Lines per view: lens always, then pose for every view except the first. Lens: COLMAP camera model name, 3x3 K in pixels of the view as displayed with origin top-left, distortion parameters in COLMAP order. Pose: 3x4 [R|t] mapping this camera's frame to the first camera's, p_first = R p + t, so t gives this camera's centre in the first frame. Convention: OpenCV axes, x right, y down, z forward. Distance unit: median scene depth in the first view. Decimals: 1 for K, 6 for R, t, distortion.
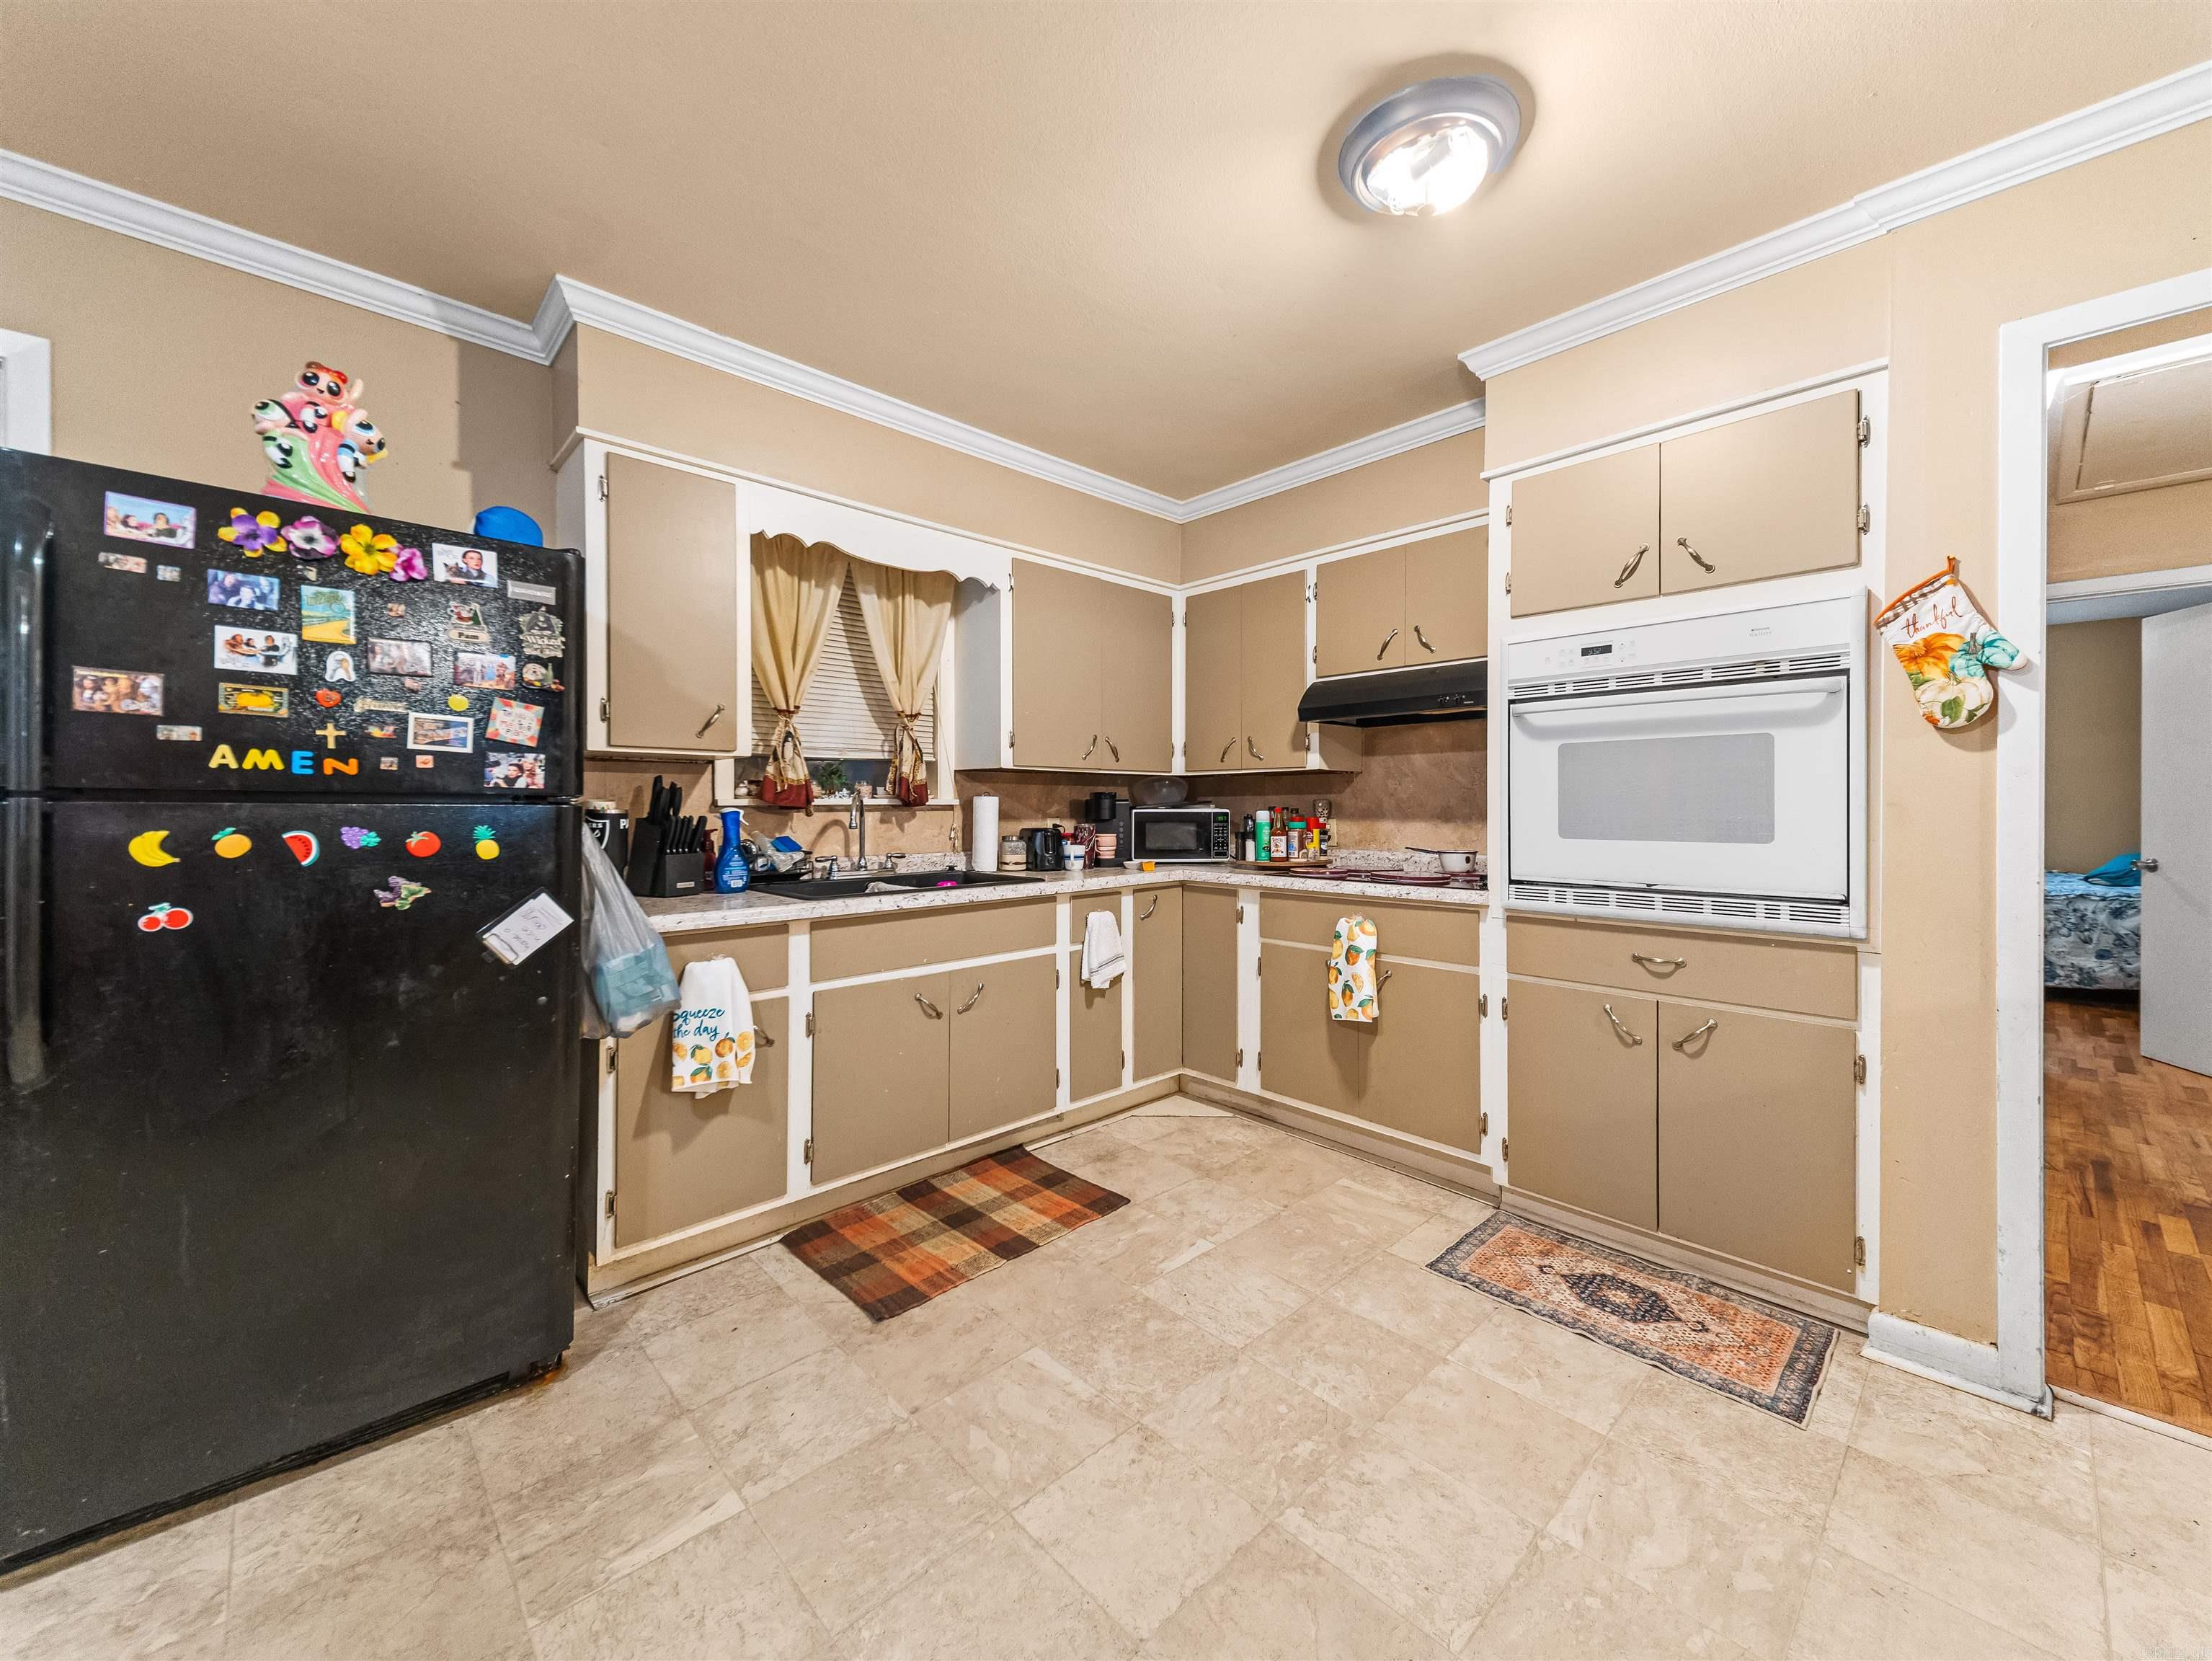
lens RADIAL K [[859.6, 0, 1107.1], [0, 859.6, 798.6], [0, 0, 1]] dist [0.025434, -0.007697]
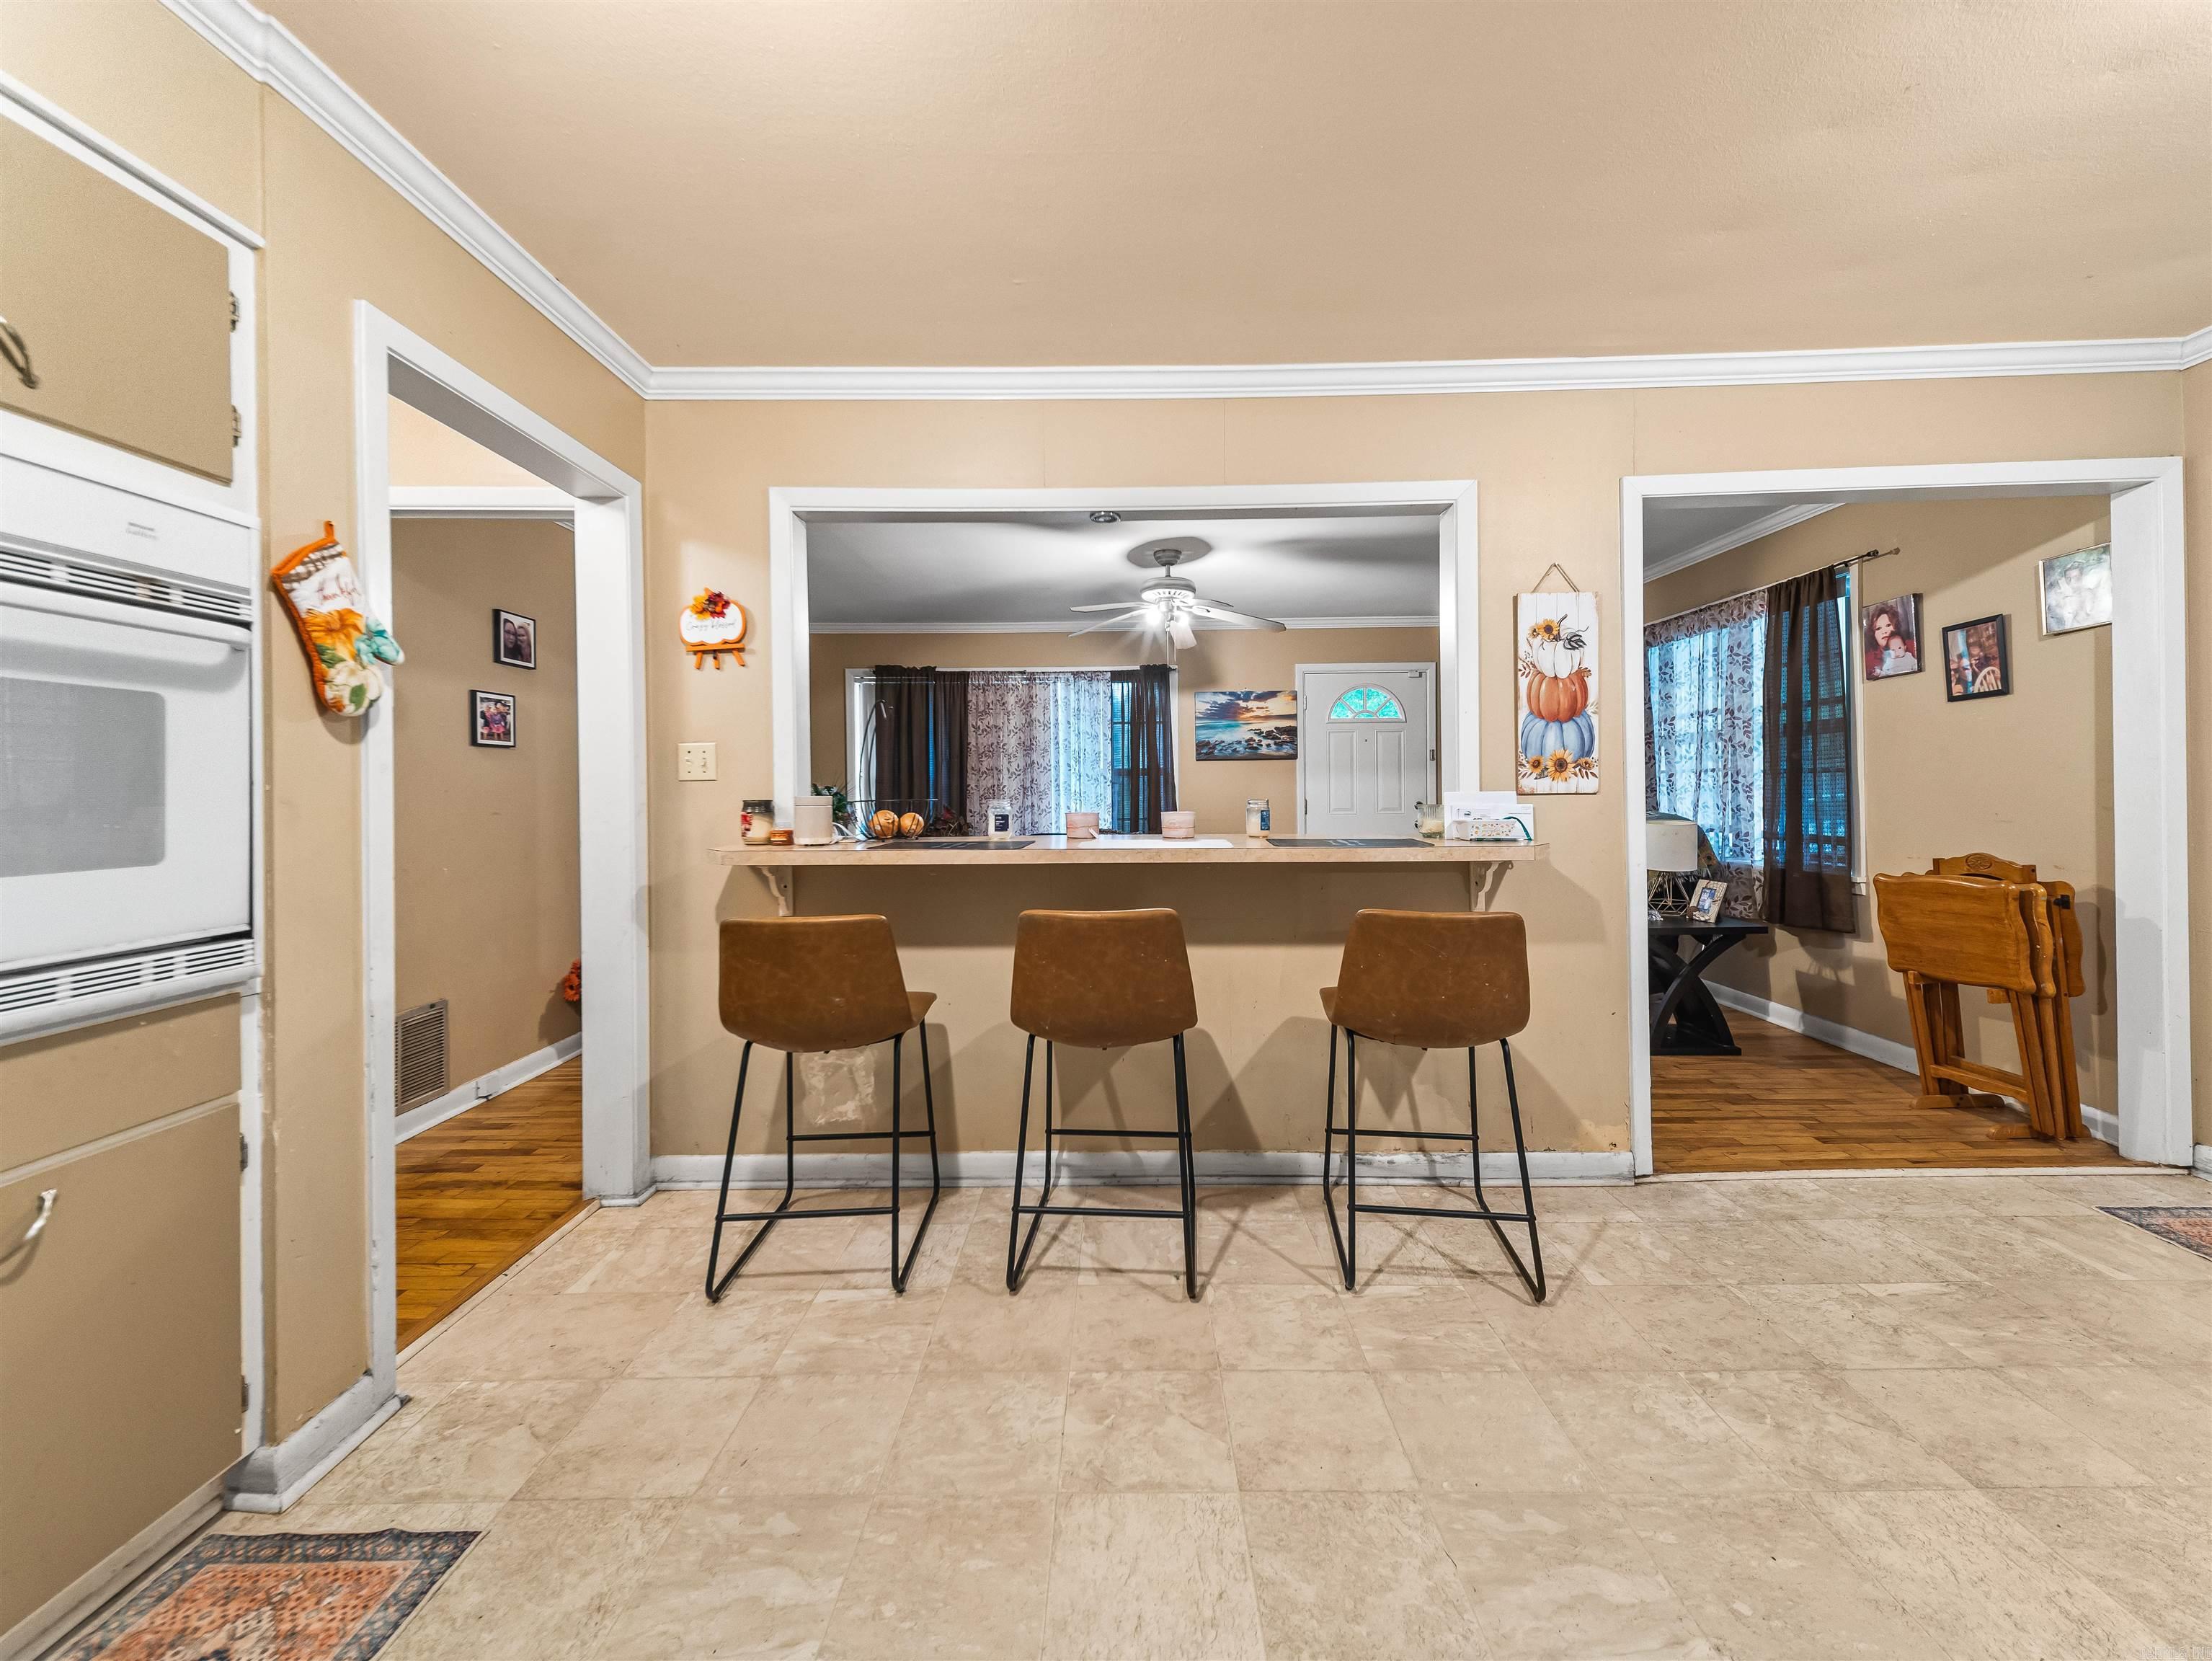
lens RADIAL K [[859.6, 0, 1118.3], [0, 859.6, 788.1], [0, 0, 1]] dist [0.025434, -0.007697]
pose [[-0.722476, 0.007911, 0.691351, -0.200894], [0.001468, 0.999950, -0.009908, 0.002774], [-0.691394, -0.006143, -0.722451, 0.974441]]
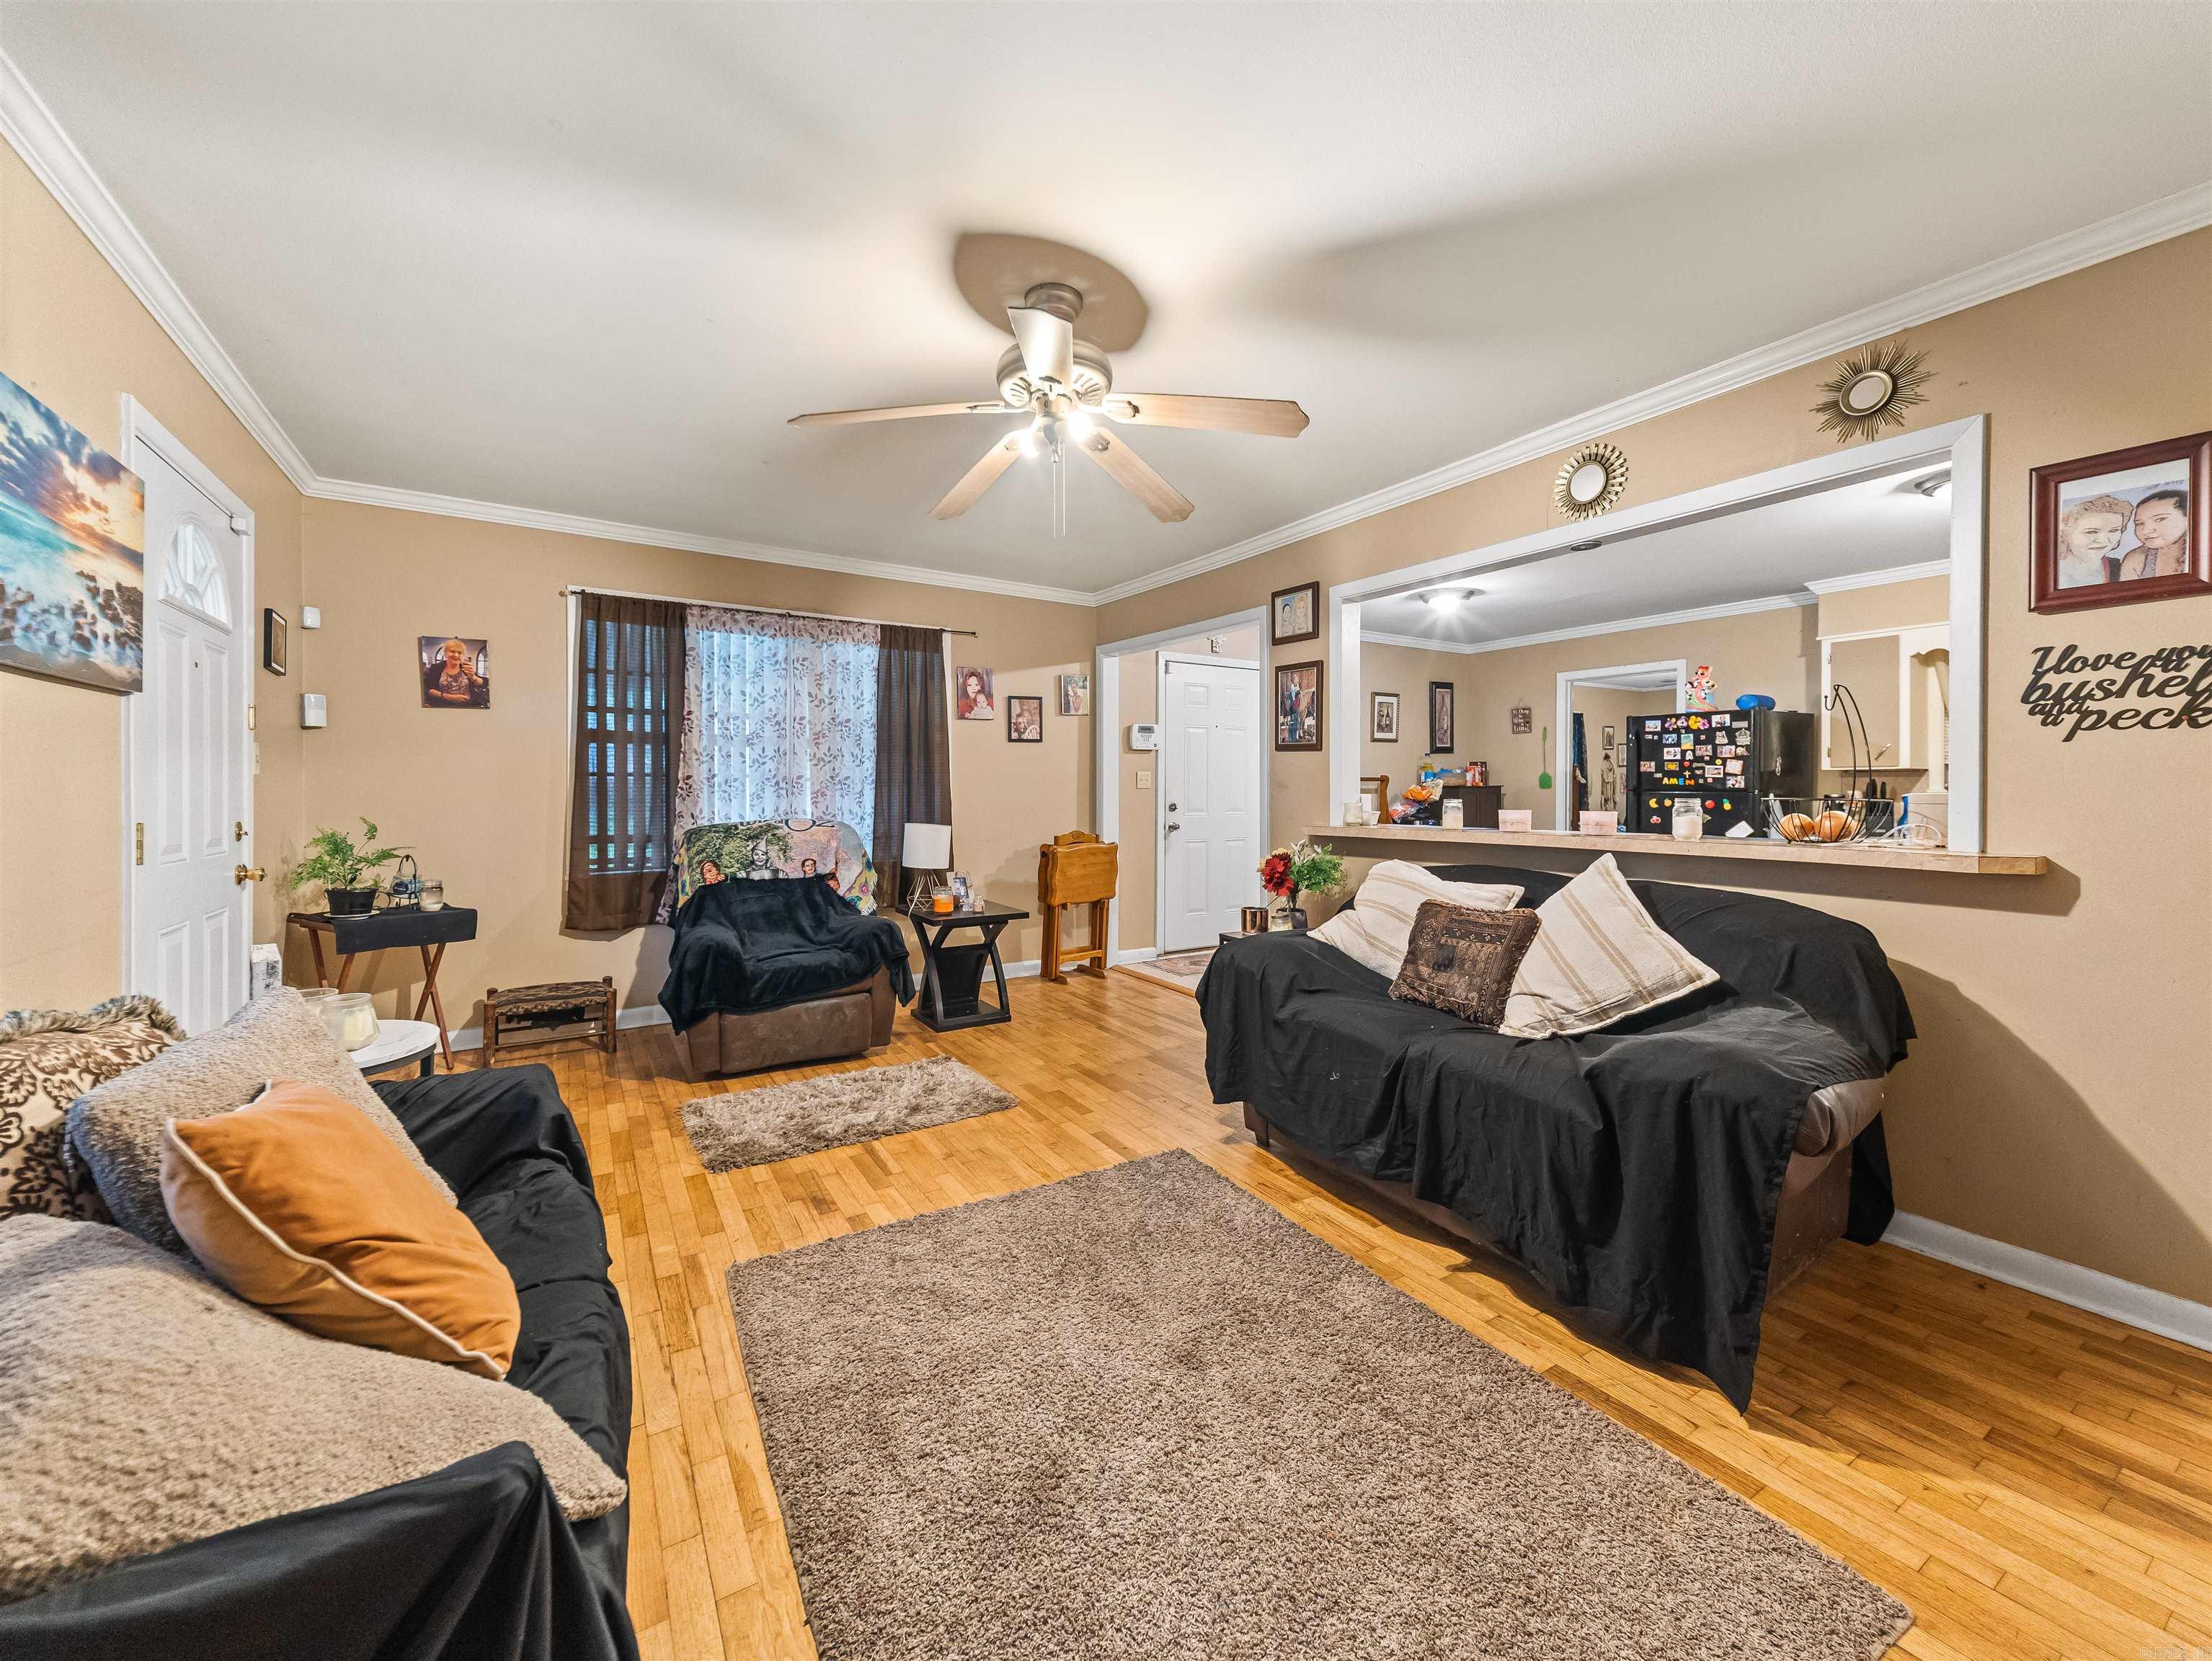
lens RADIAL K [[859.6, 0, 1101.9], [0, 859.6, 805.9], [0, 0, 1]] dist [0.025434, -0.007697]
pose [[-0.195961, 0.014253, -0.980508, 2.398318], [0.010989, 0.999863, 0.012338, -0.007105], [0.980550, -0.008357, -0.196091, -0.537949]]
